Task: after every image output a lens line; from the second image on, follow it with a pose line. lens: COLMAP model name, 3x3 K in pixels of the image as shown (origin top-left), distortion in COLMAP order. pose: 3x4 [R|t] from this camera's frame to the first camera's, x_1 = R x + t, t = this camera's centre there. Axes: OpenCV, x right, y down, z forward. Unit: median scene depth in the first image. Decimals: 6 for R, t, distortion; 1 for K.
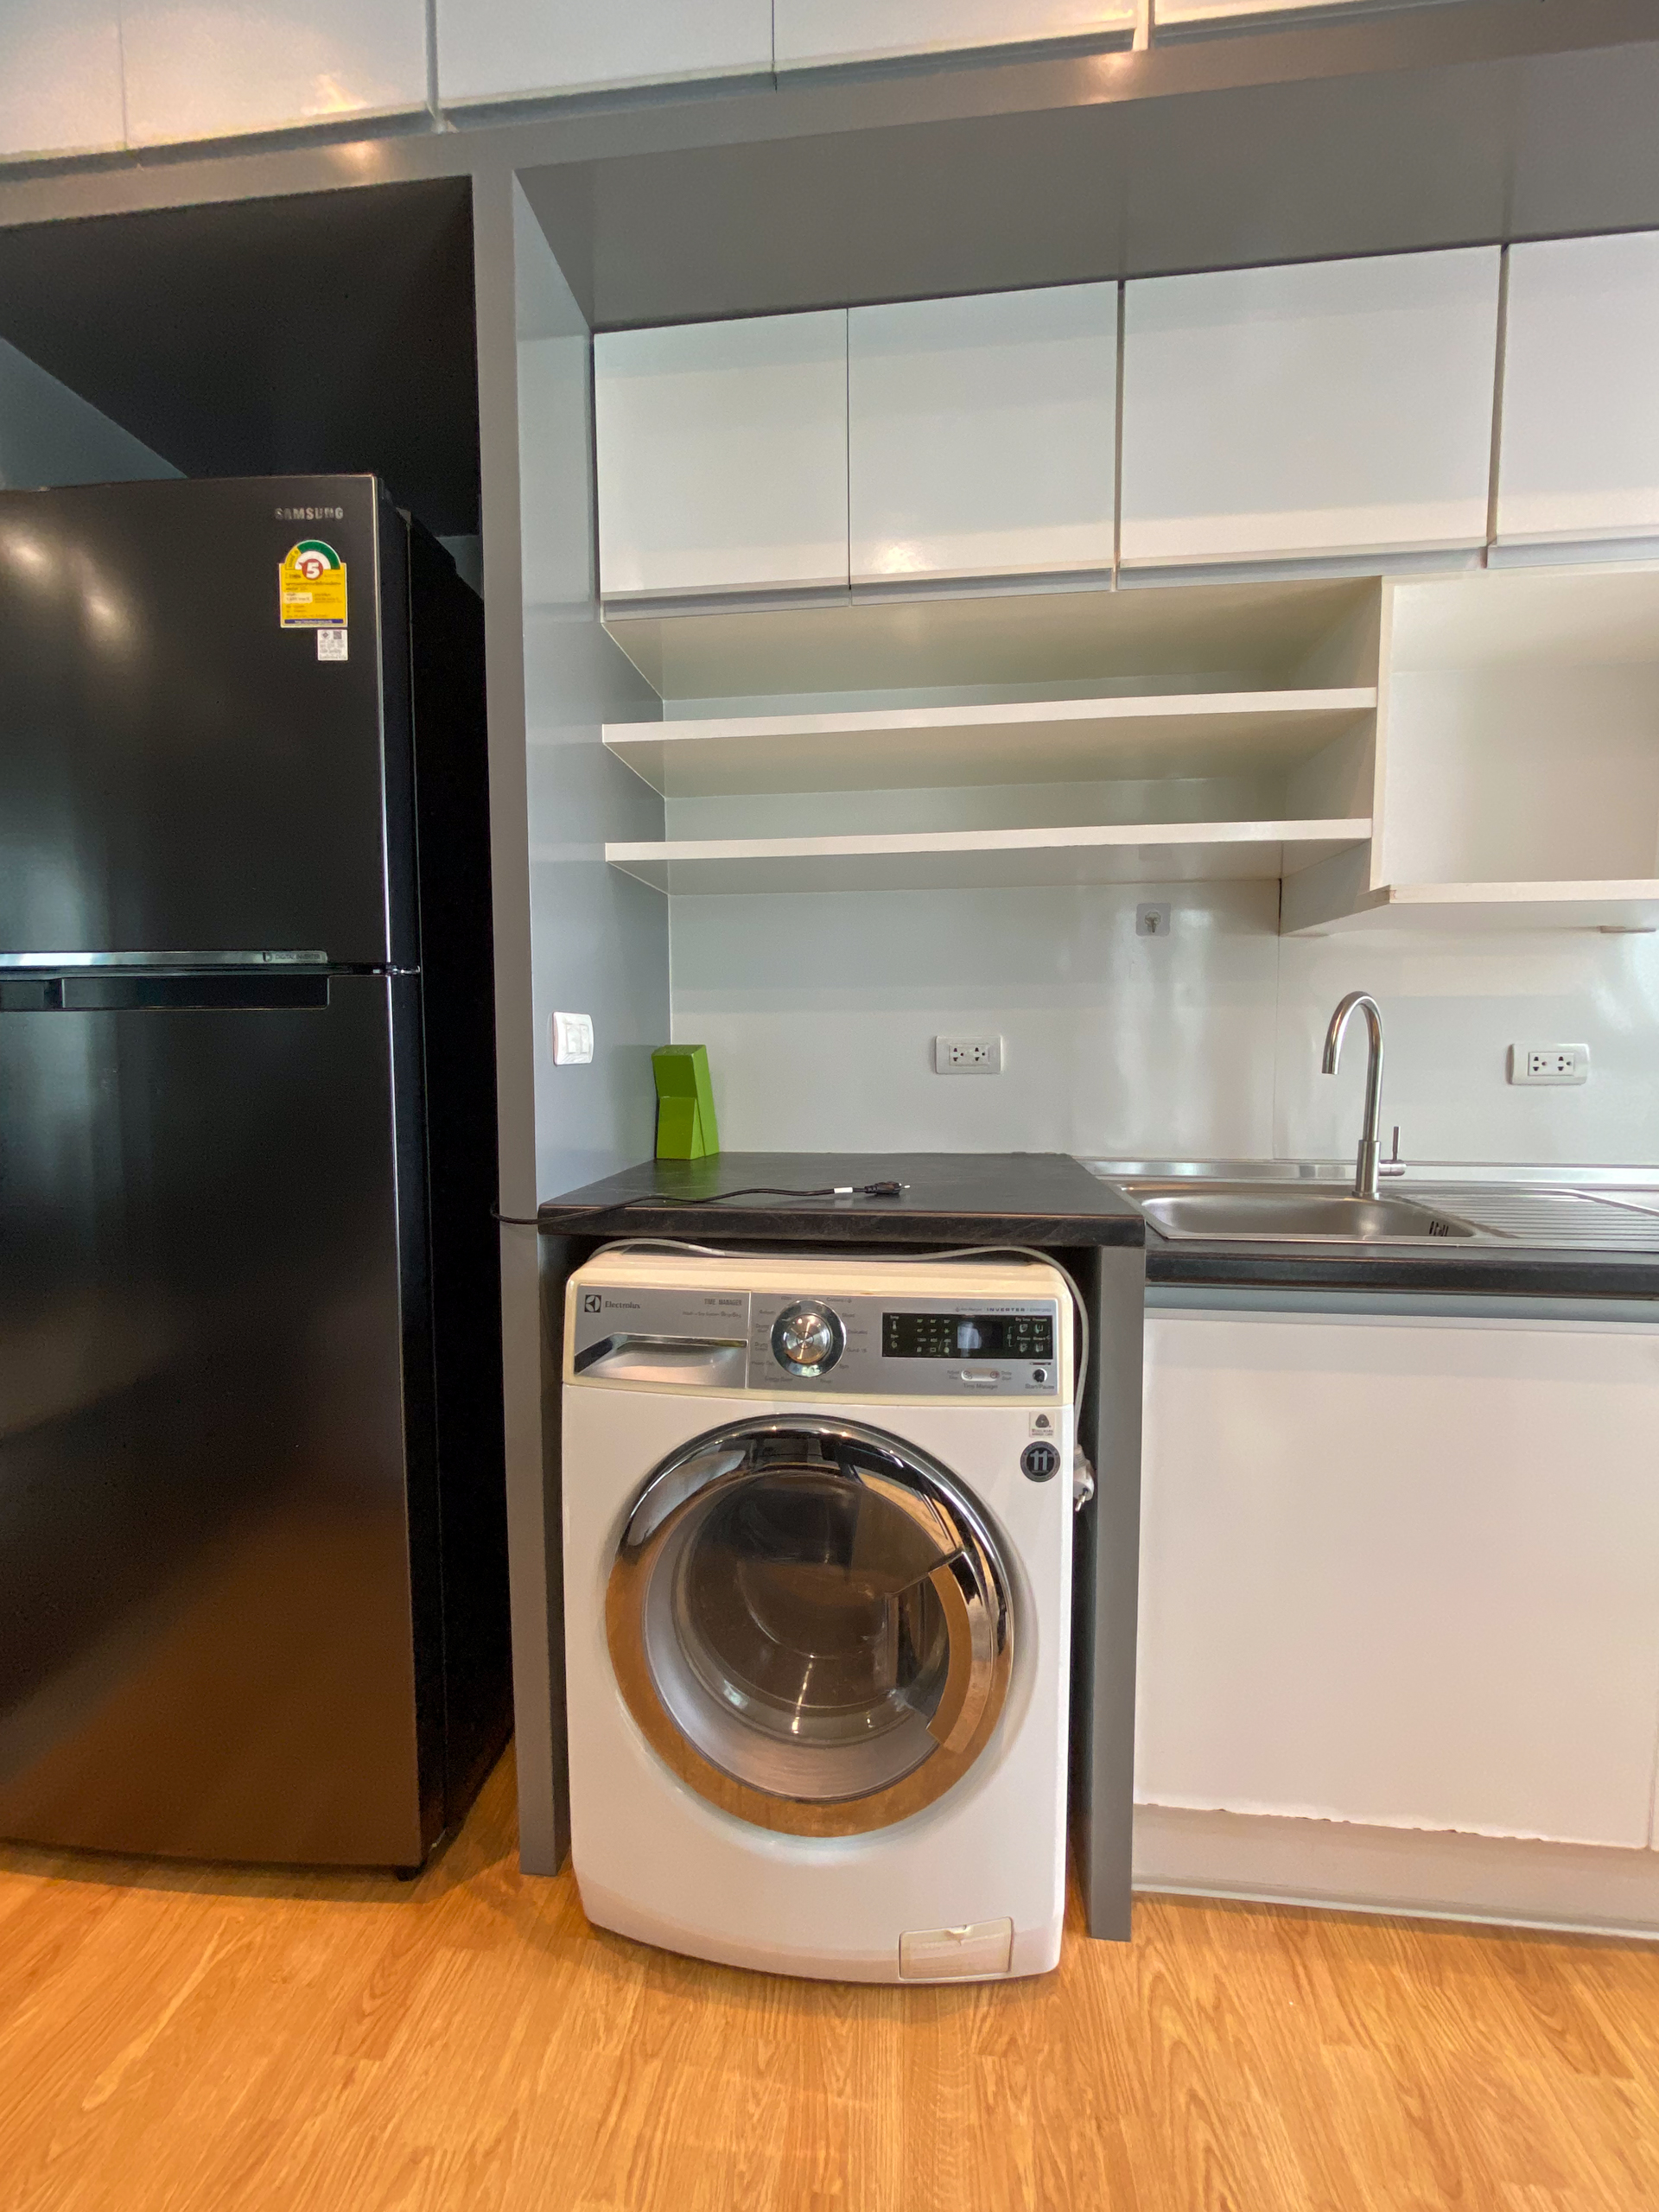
lens RADIAL K [[916.1, 0, 825.7], [0, 916.1, 1101.9], [0, 0, 1]] dist [0.002627, -0.001133]
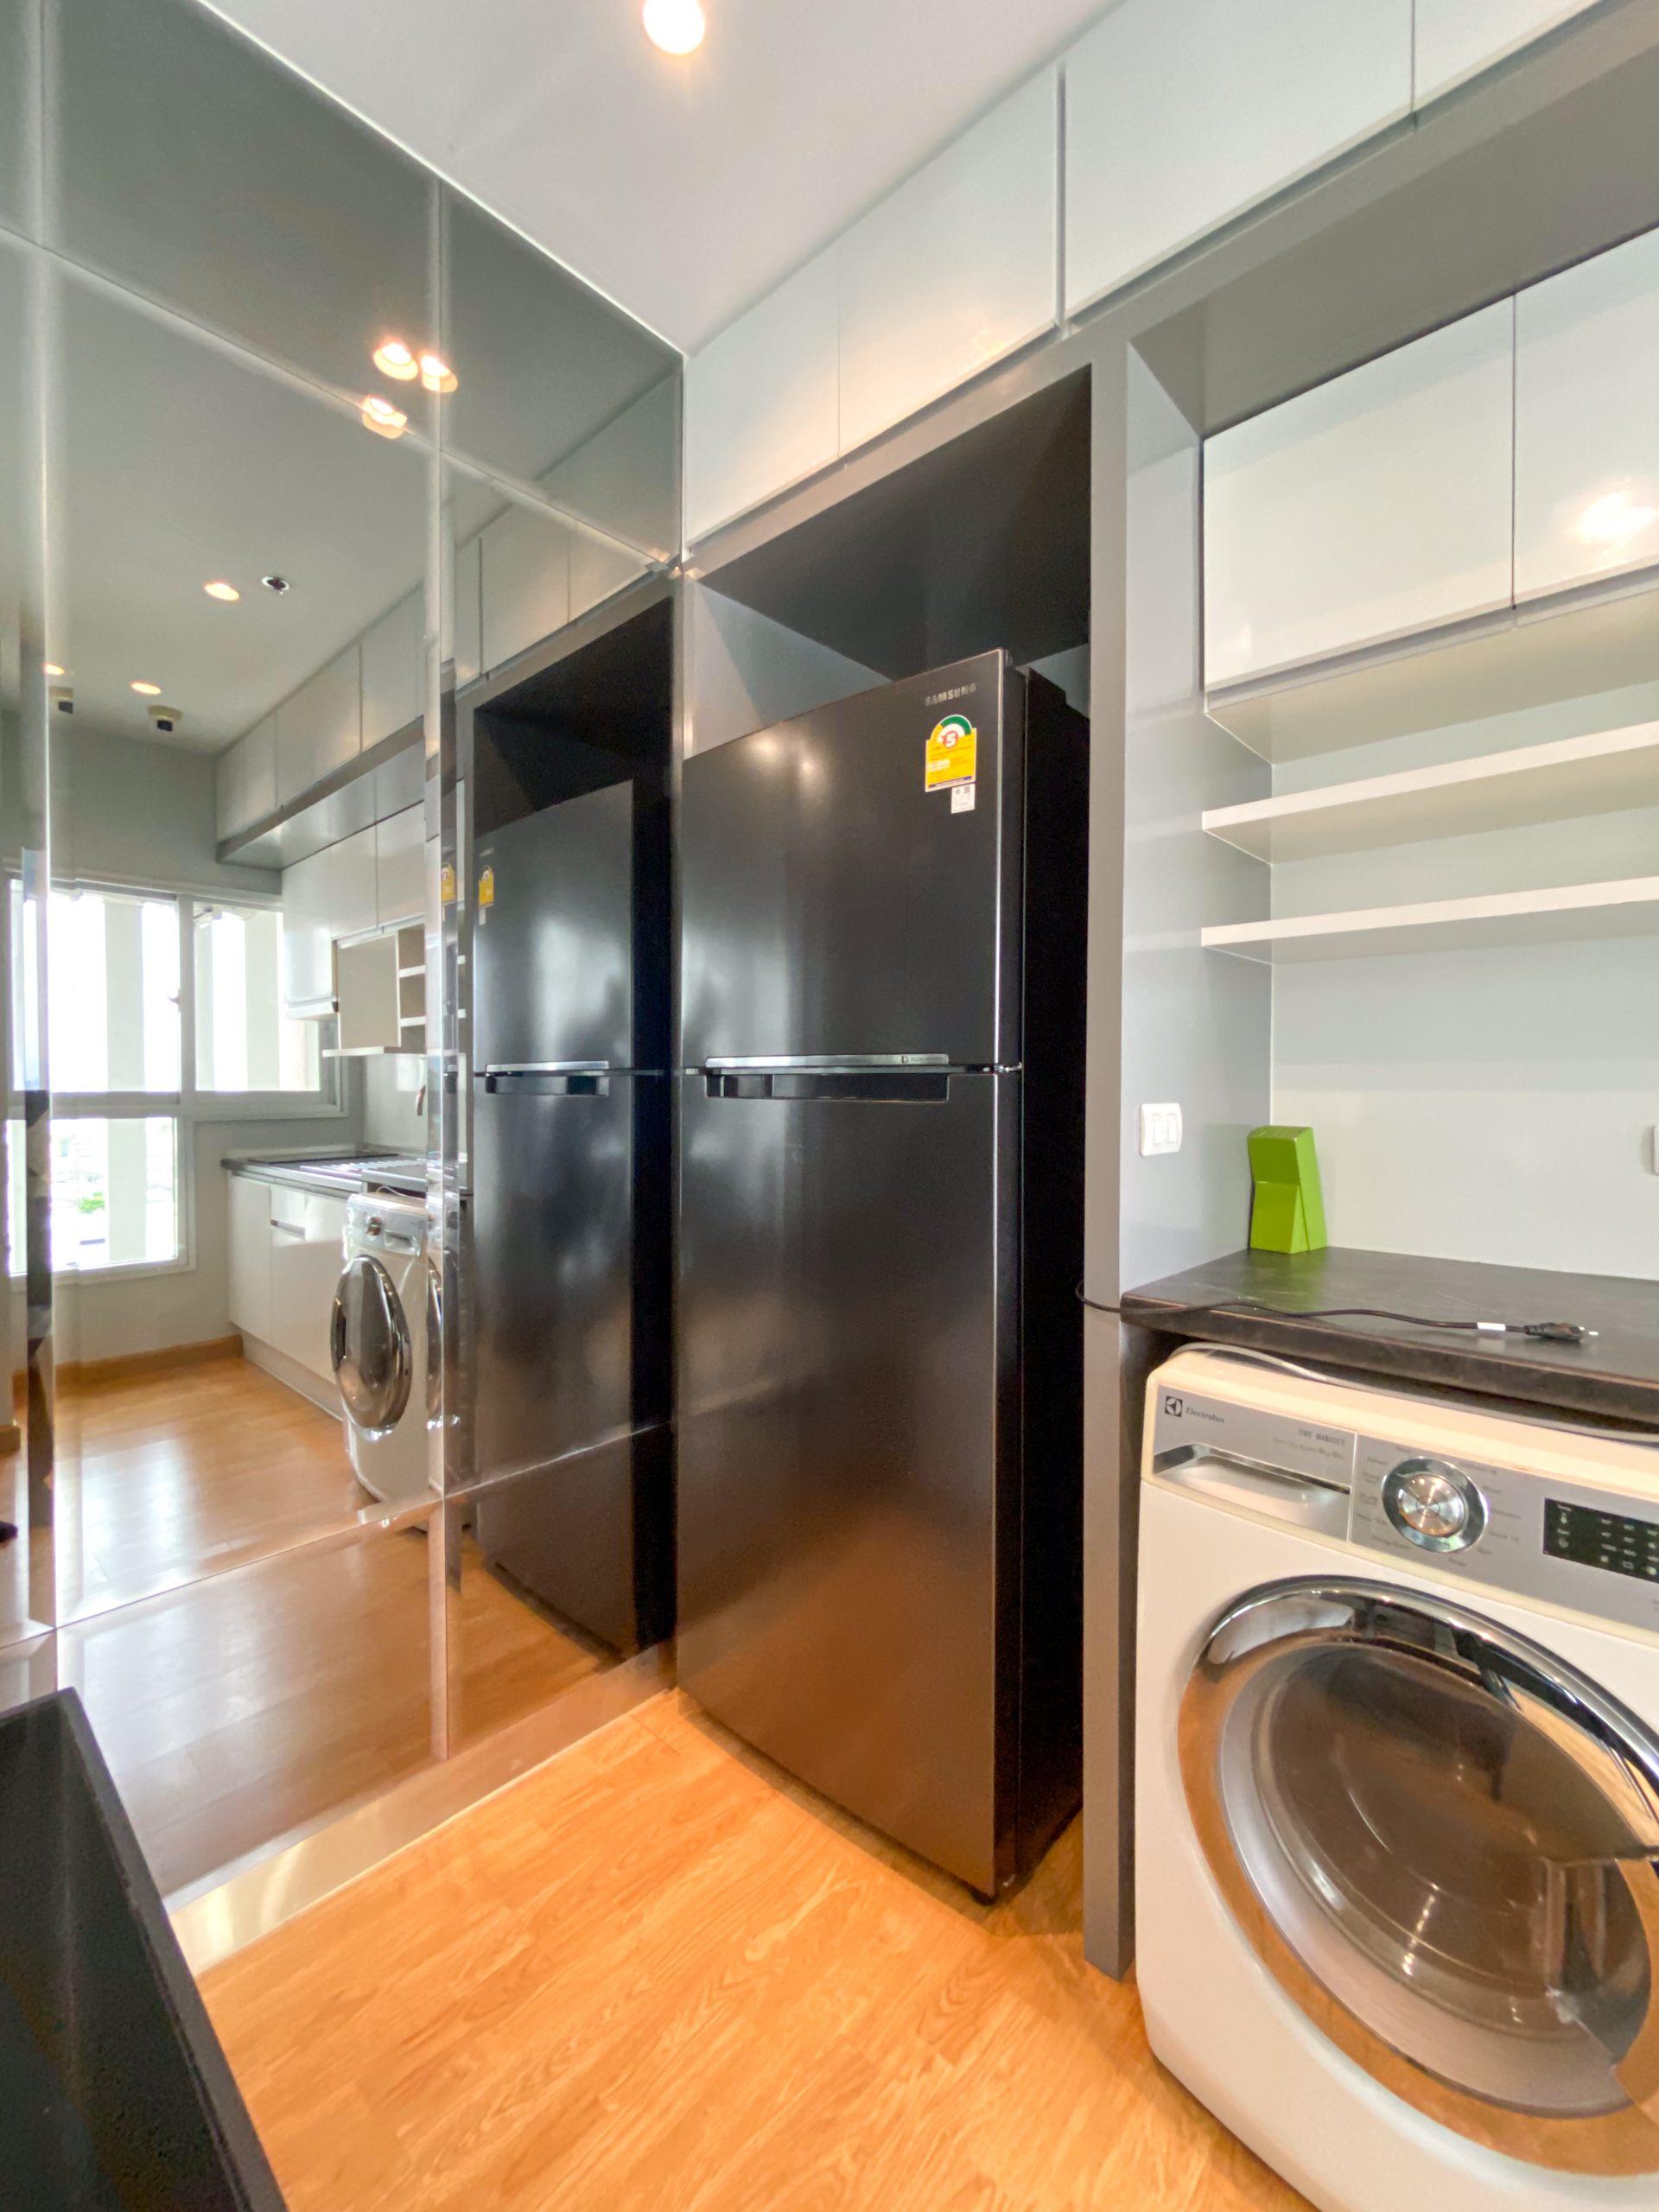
lens RADIAL K [[916.1, 0, 820.0], [0, 916.1, 1092.8], [0, 0, 1]] dist [0.002627, -0.001133]
pose [[0.806604, 0.011832, -0.590973, 0.018257], [-0.044758, 0.998152, -0.041105, -0.056966], [0.589395, 0.059606, 0.805643, -0.041693]]
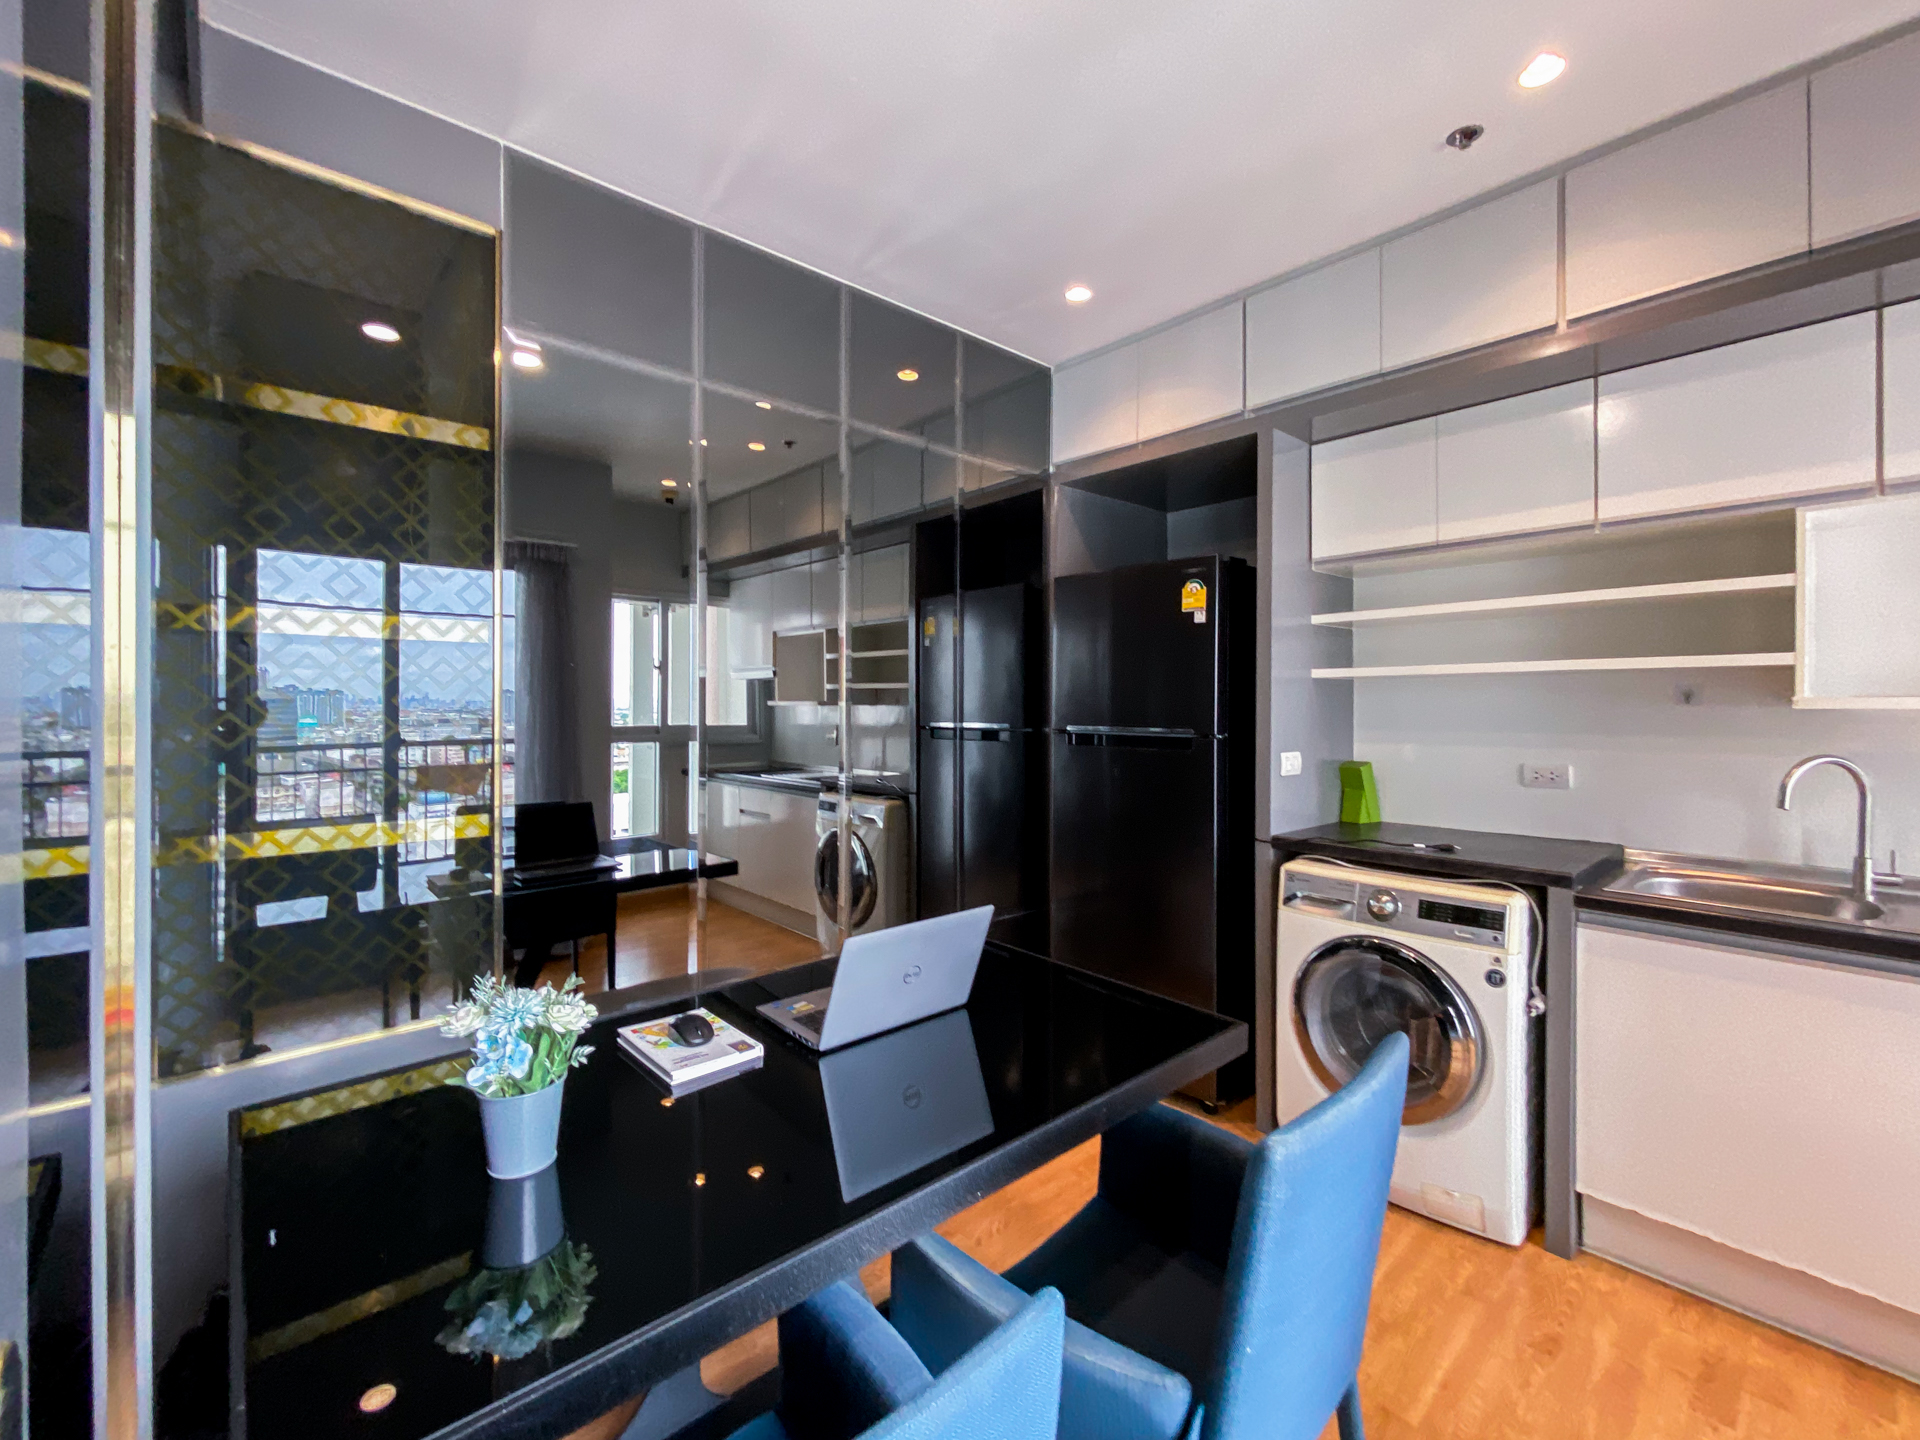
lens RADIAL K [[795.1, 0, 985.0], [0, 795.1, 699.4], [0, 0, 1]] dist [0.002627, -0.001133]
pose [[0.762269, 0.000032, -0.647261, 0.467980], [-0.049208, 0.997109, -0.057903, -0.085259], [0.645387, 0.075988, 0.760066, -1.106734]]
